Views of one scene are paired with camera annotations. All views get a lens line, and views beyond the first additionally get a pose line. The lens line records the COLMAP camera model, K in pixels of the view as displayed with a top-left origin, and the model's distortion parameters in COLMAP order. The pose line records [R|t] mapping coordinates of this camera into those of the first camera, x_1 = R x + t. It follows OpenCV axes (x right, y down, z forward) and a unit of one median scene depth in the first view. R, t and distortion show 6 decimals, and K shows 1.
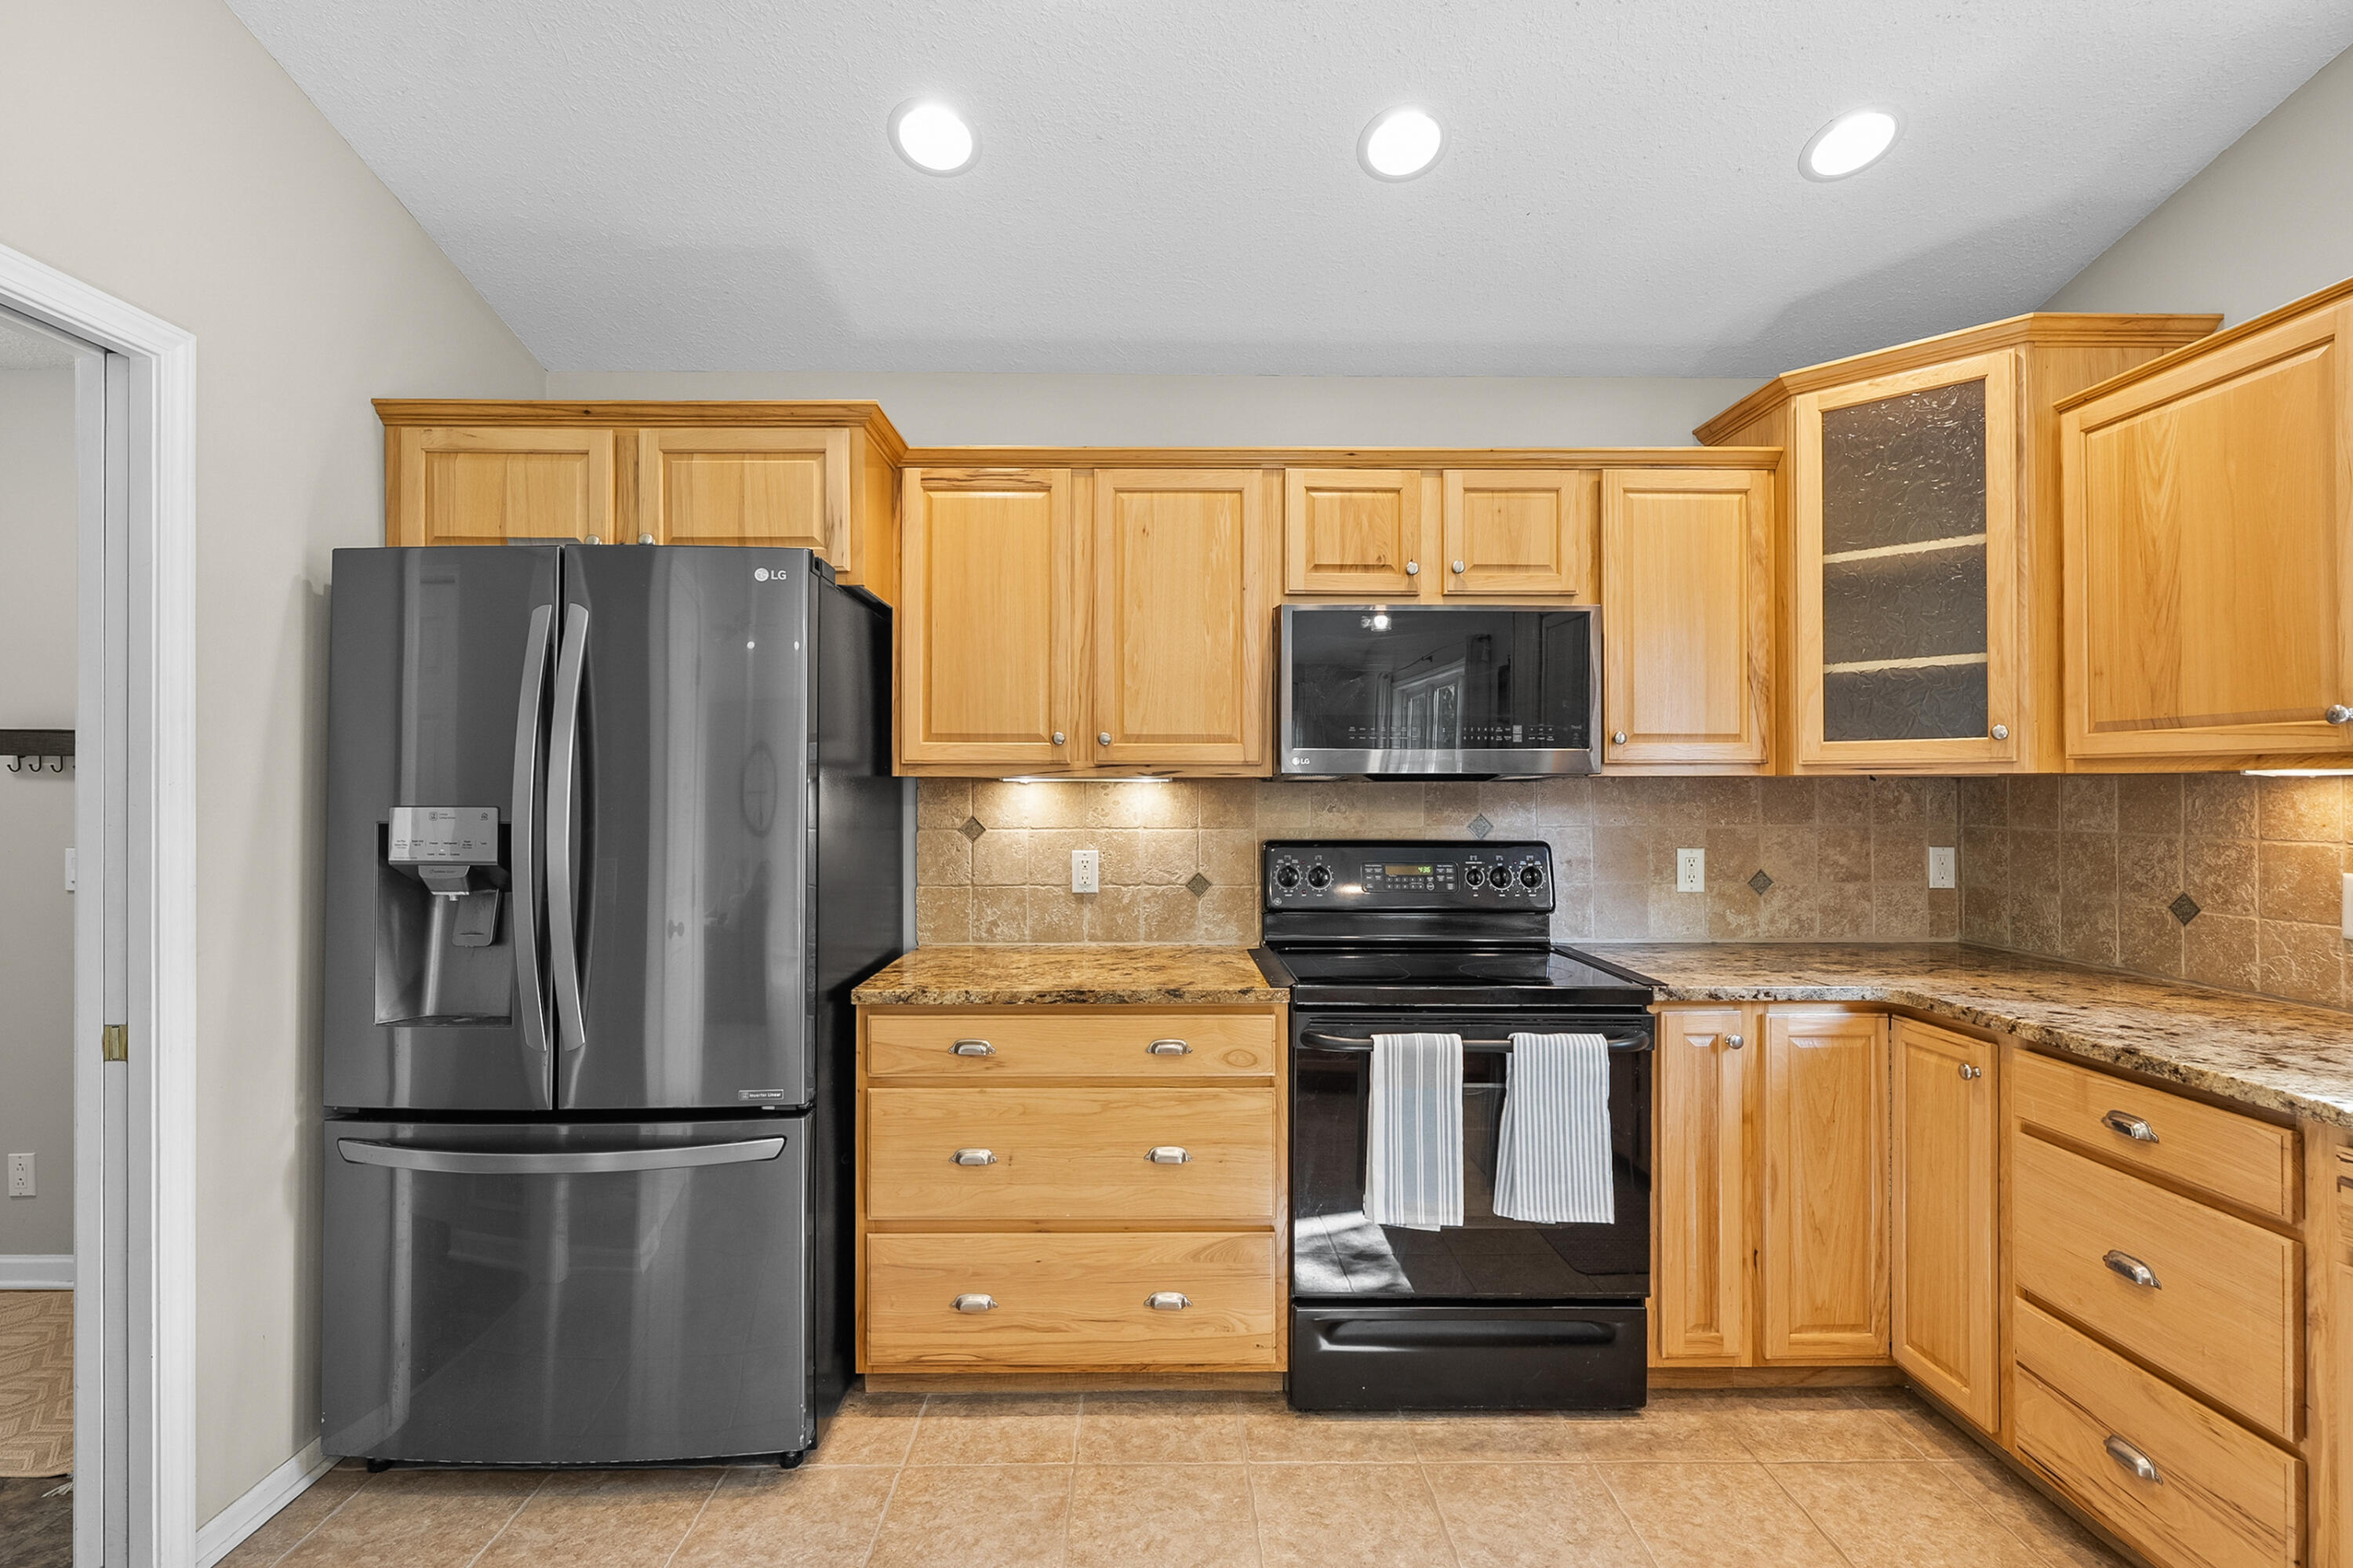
lens RADIAL K [[1076.1, 0, 1162.2], [0, 1076.1, 784.2], [0, 0, 1]] dist [-0.004218, 0.000615]
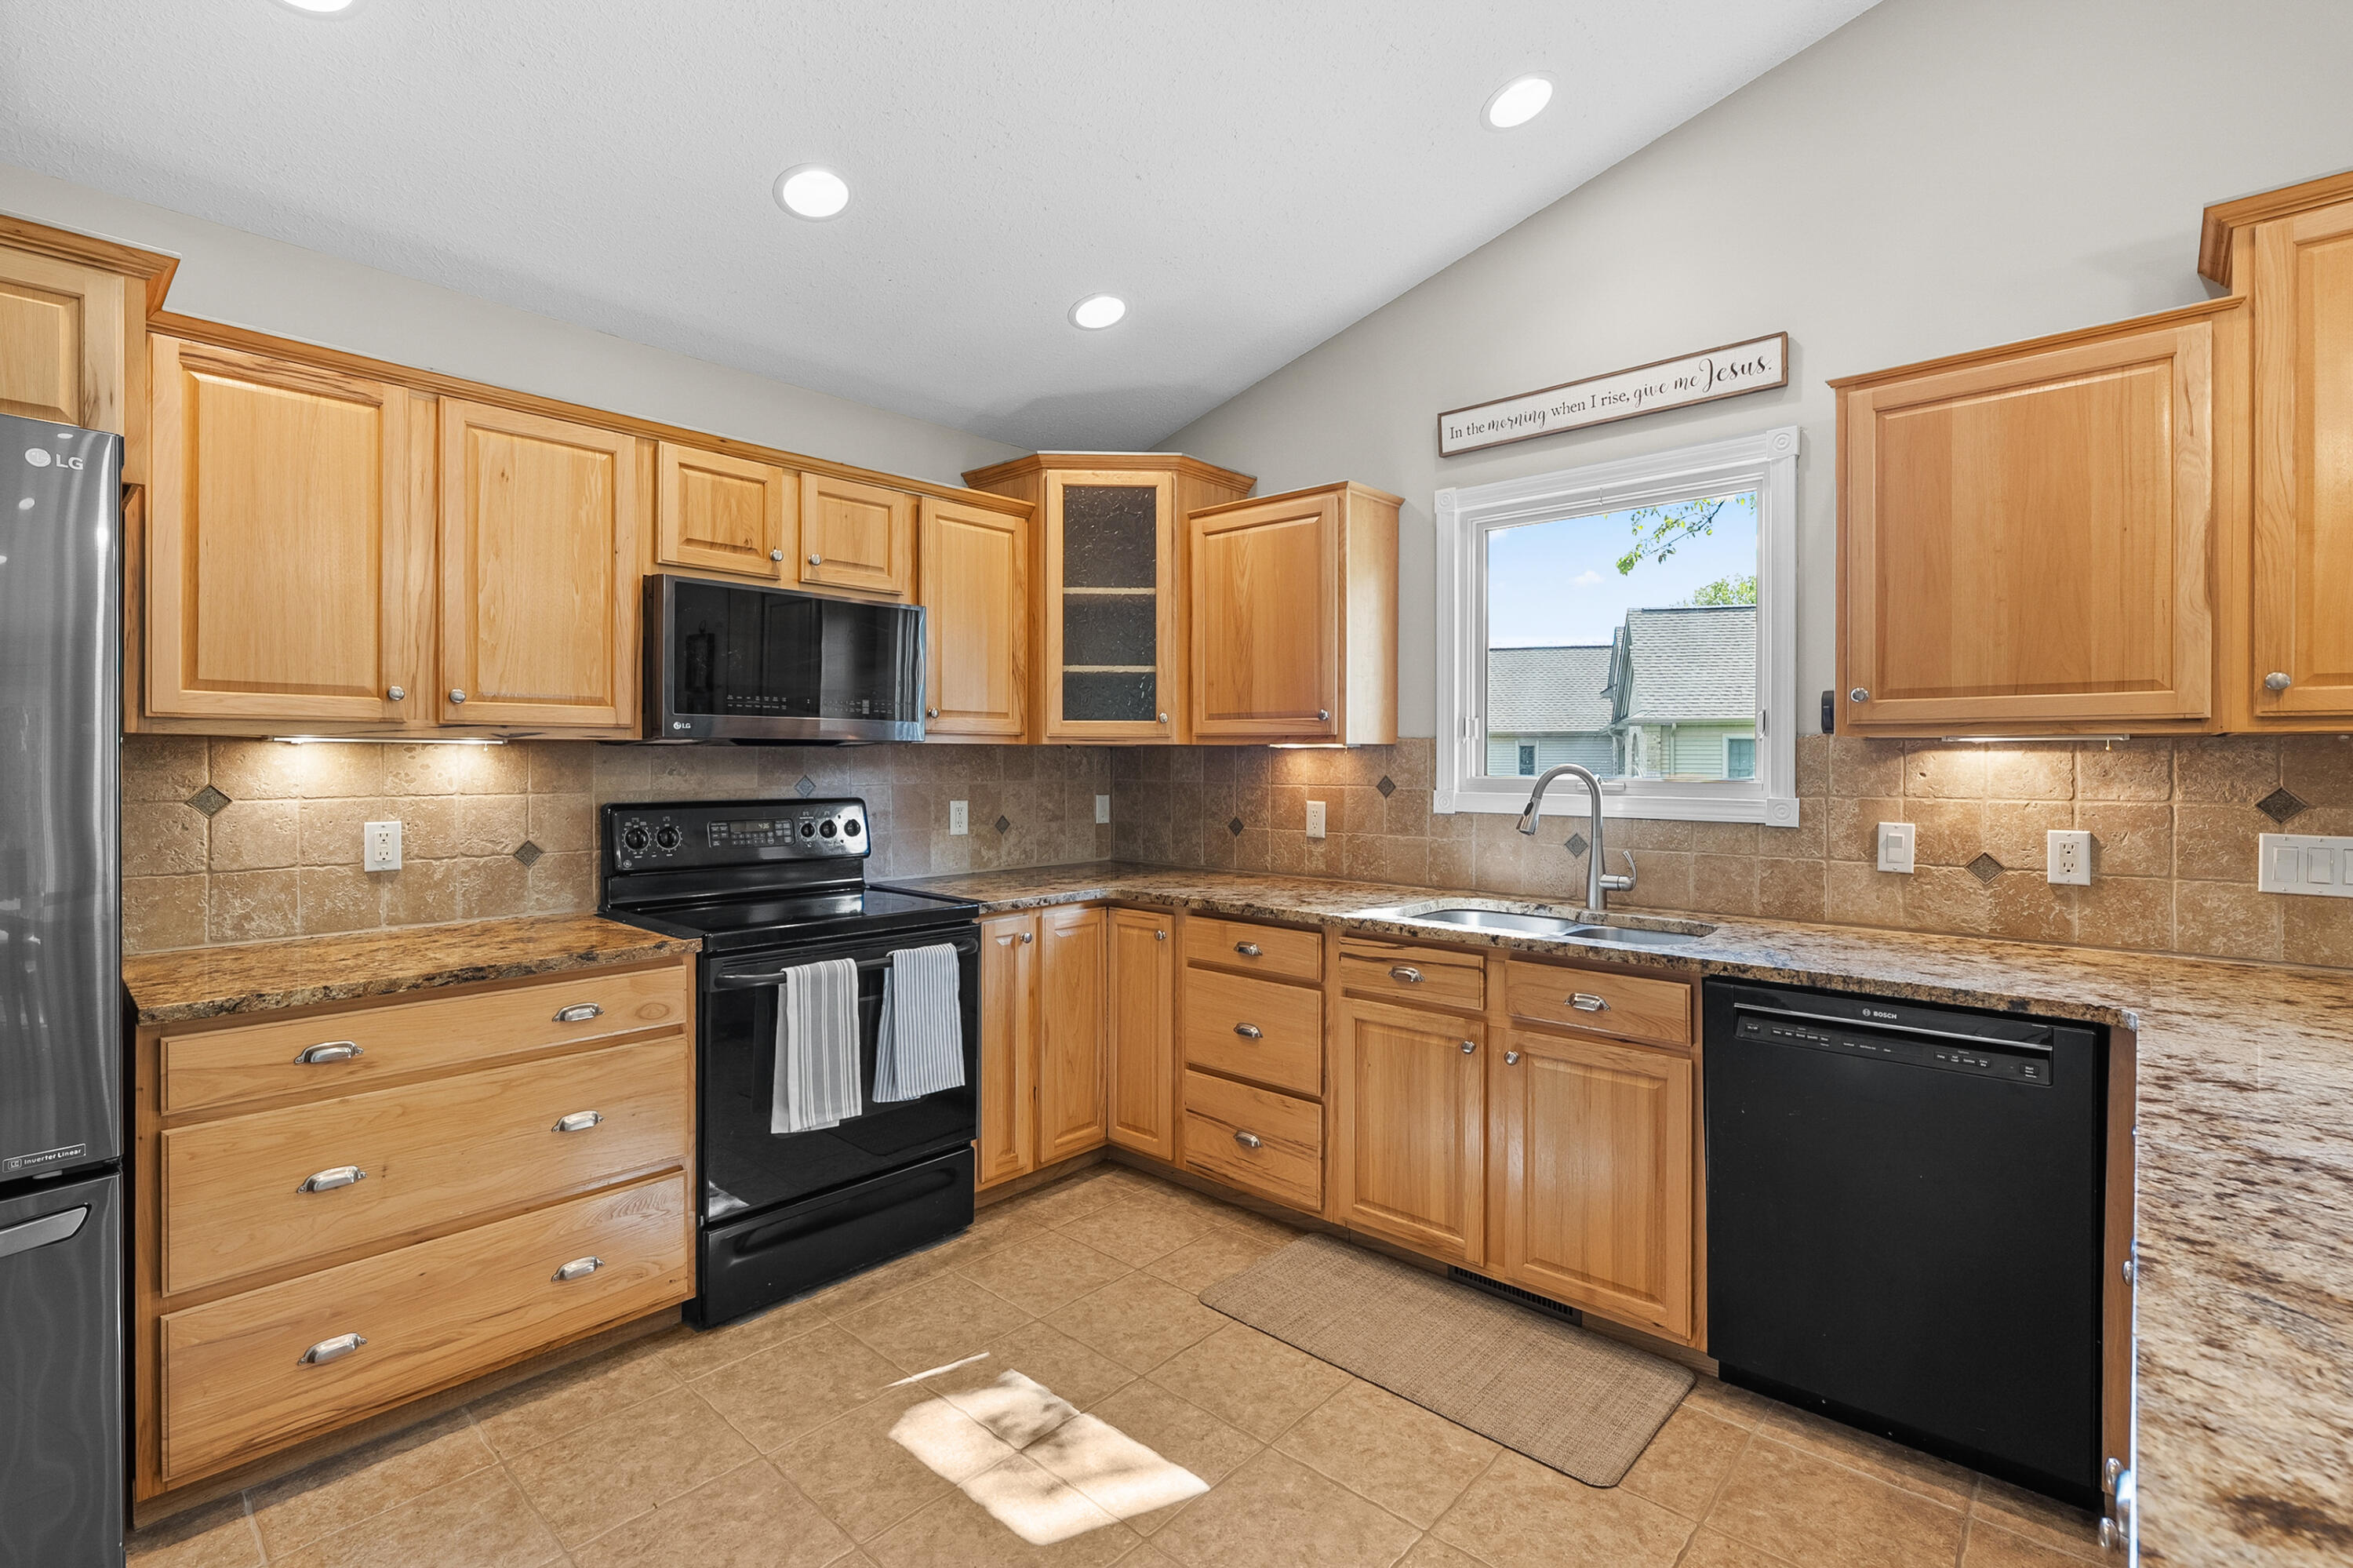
lens RADIAL K [[1069.0, 0, 1171.5], [0, 1069.0, 760.7], [0, 0, 1]] dist [-0.002841, 0.000534]
pose [[0.682548, -0.000328, 0.730841, -0.335380], [-0.006089, 0.999963, 0.006135, 0.003792], [-0.730816, -0.008638, 0.682520, -0.065229]]
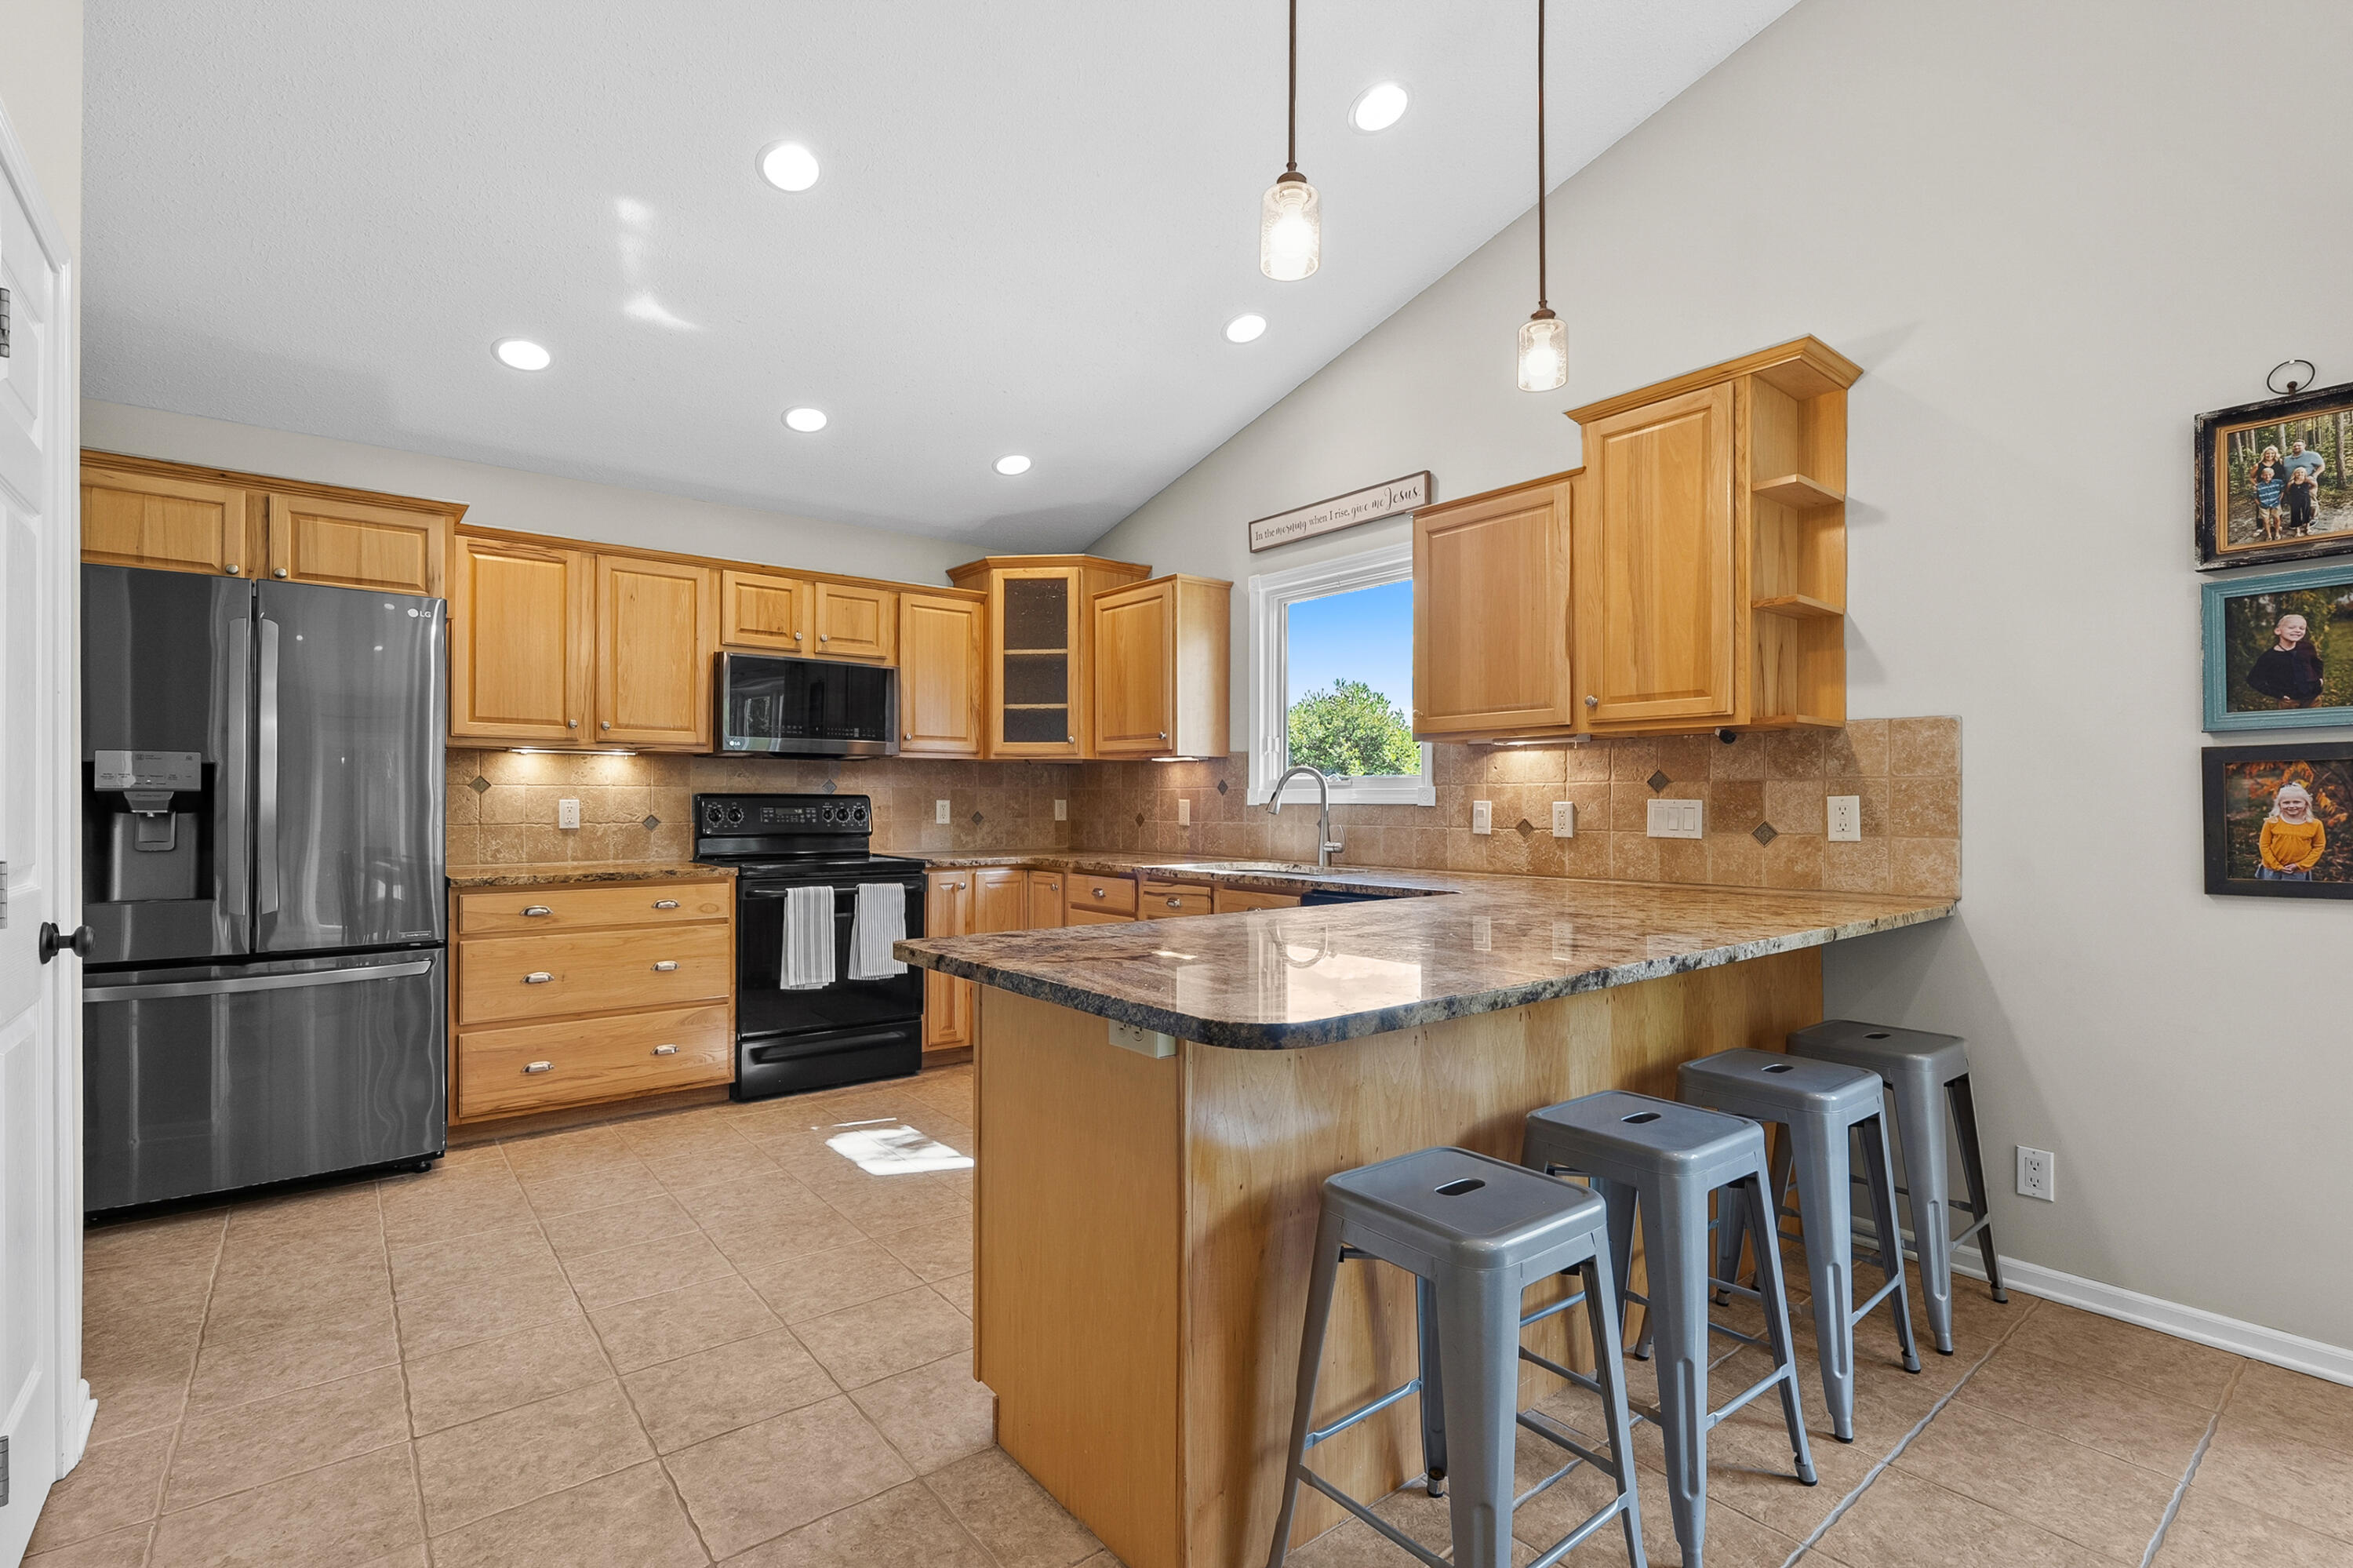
lens RADIAL K [[1077.5, 0, 1169.5], [0, 1077.5, 798.5], [0, 0, 1]] dist [-0.002186, 0.000188]
pose [[0.788951, 0.002933, 0.614449, -0.417170], [-0.005571, 0.999982, 0.002380, 0.064472], [-0.614431, -0.005300, 0.788953, -0.861531]]
